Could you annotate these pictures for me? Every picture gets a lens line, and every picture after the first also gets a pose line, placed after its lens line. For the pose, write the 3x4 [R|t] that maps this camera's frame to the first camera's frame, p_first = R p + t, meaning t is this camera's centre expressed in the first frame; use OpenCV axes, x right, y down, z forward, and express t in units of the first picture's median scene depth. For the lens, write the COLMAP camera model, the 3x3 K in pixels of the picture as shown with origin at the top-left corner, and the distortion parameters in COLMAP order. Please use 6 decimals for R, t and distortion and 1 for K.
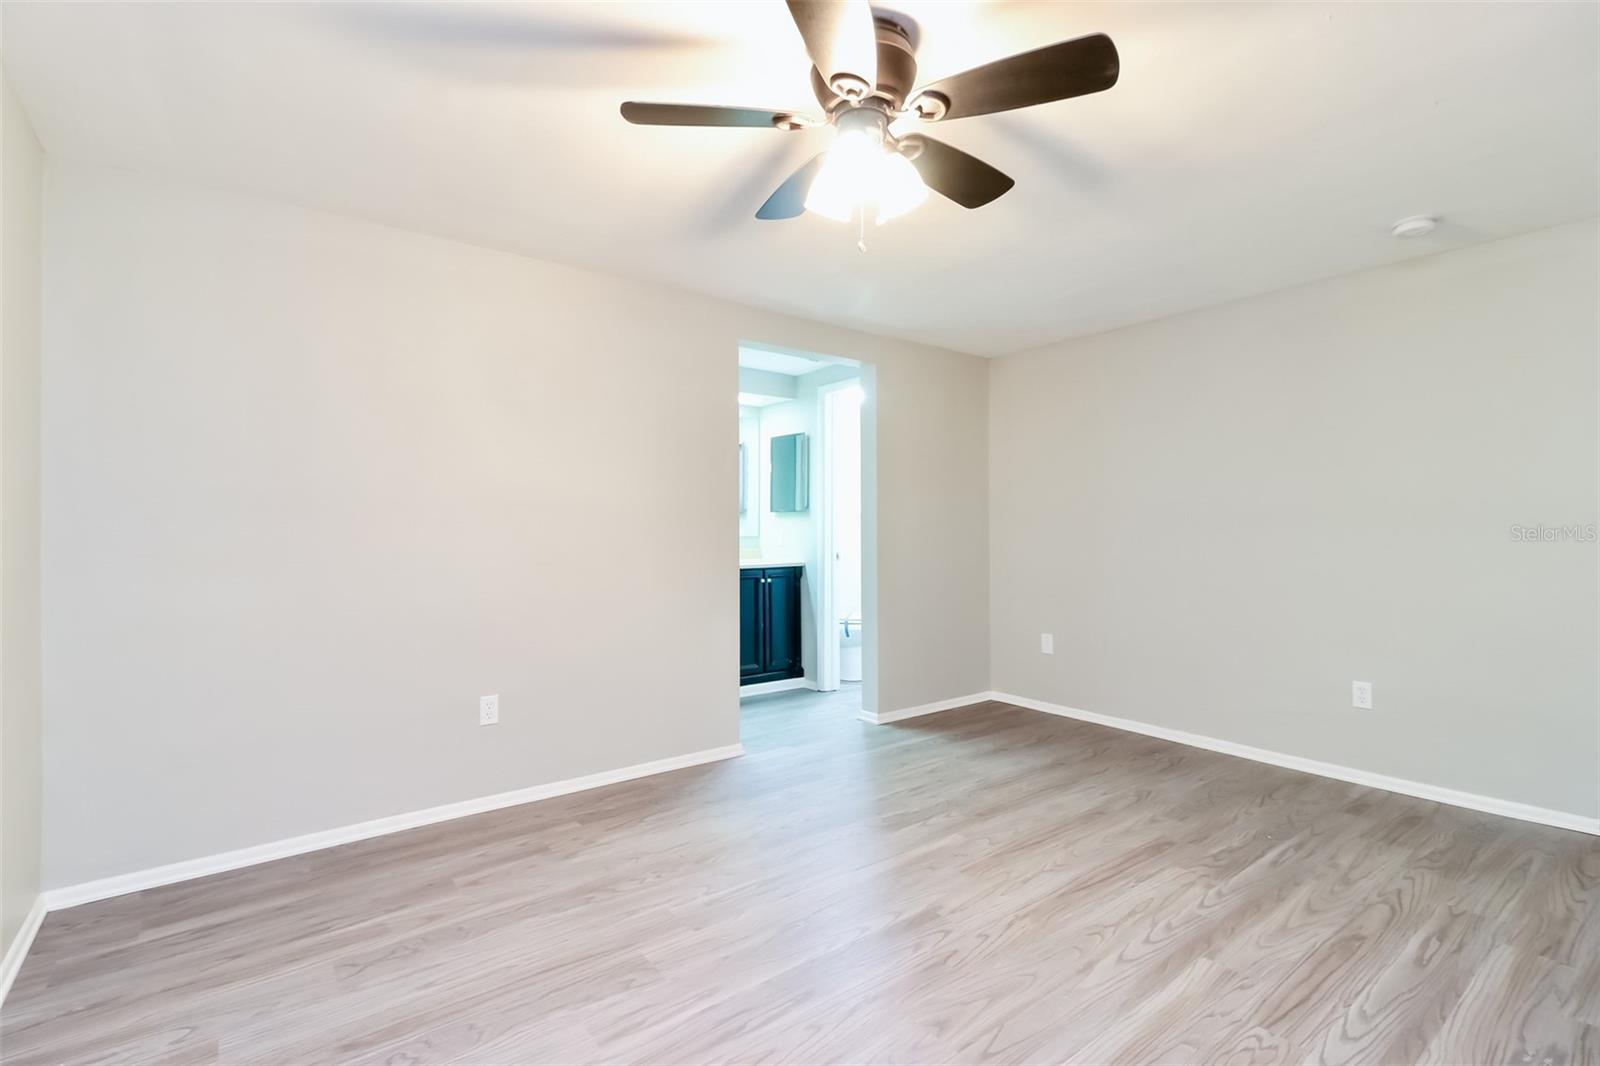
lens RADIAL K [[736.4, 0, 800.3], [0, 736.4, 532.0], [0, 0, 1]] dist [-0.002331, -0.000465]
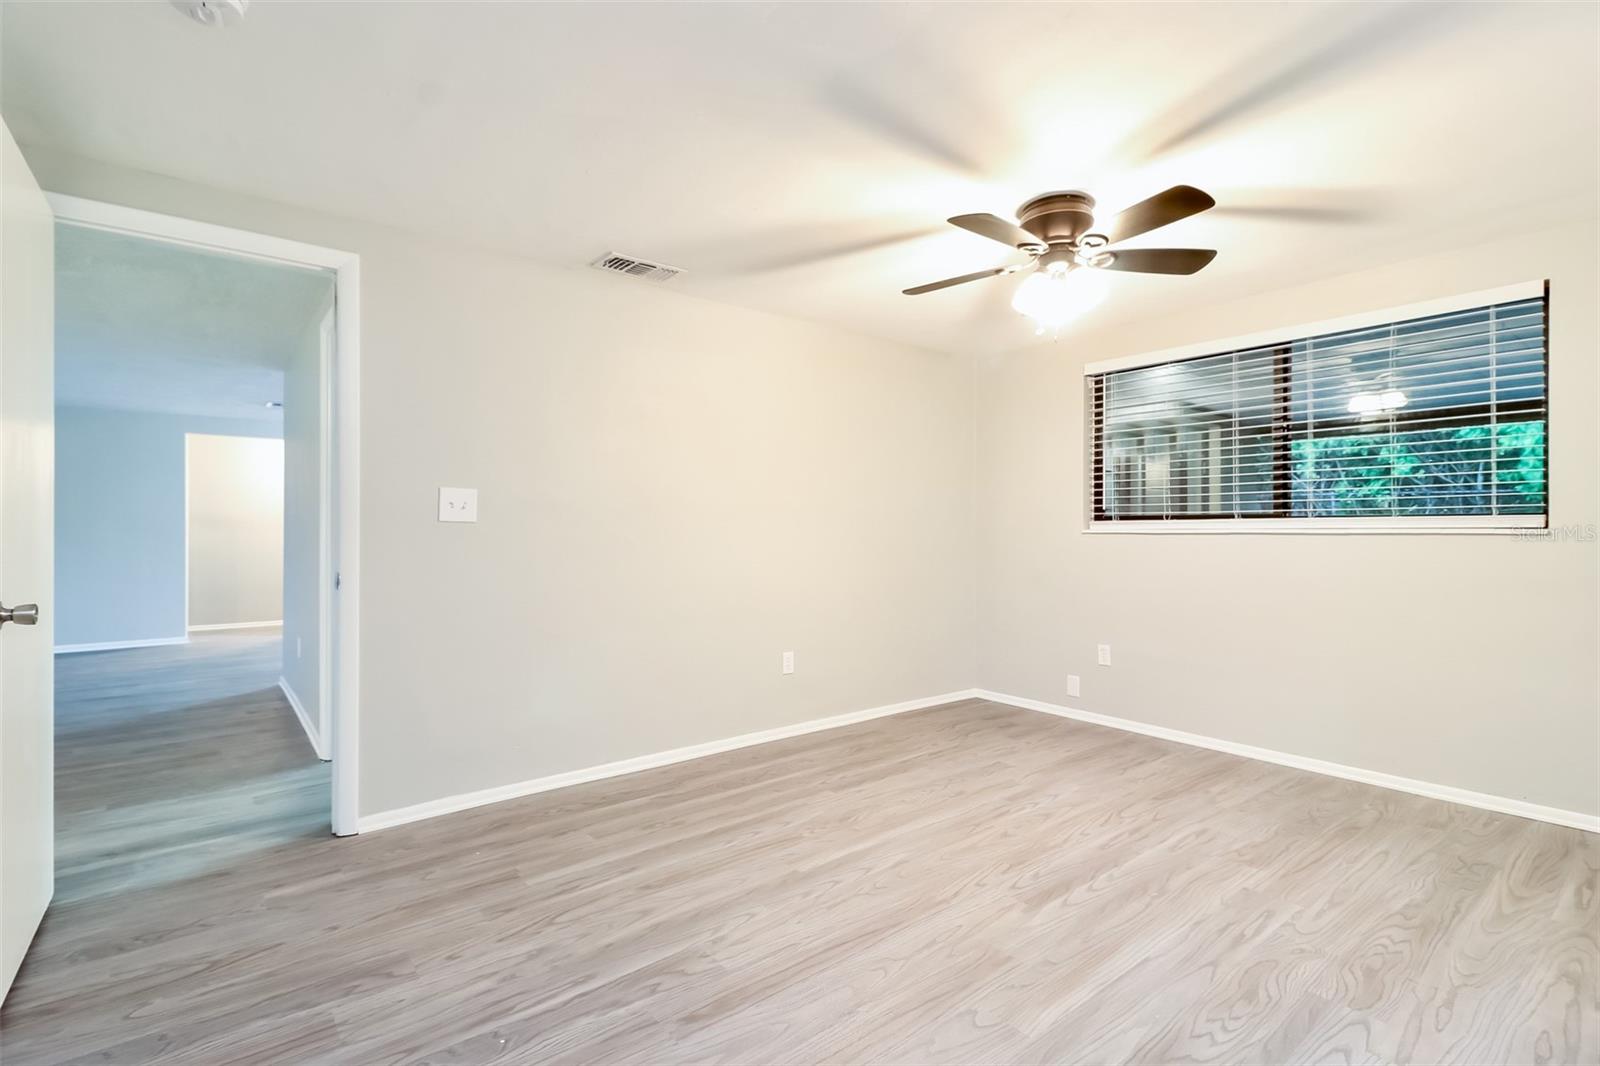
lens RADIAL K [[736.4, 0, 799.1], [0, 736.4, 529.9], [0, 0, 1]] dist [-0.002331, -0.000465]
pose [[-0.999792, 0.005379, -0.019690, 0.498084], [0.005298, 0.999977, 0.004171, 0.005449], [0.019712, 0.004065, -0.999797, 1.933661]]
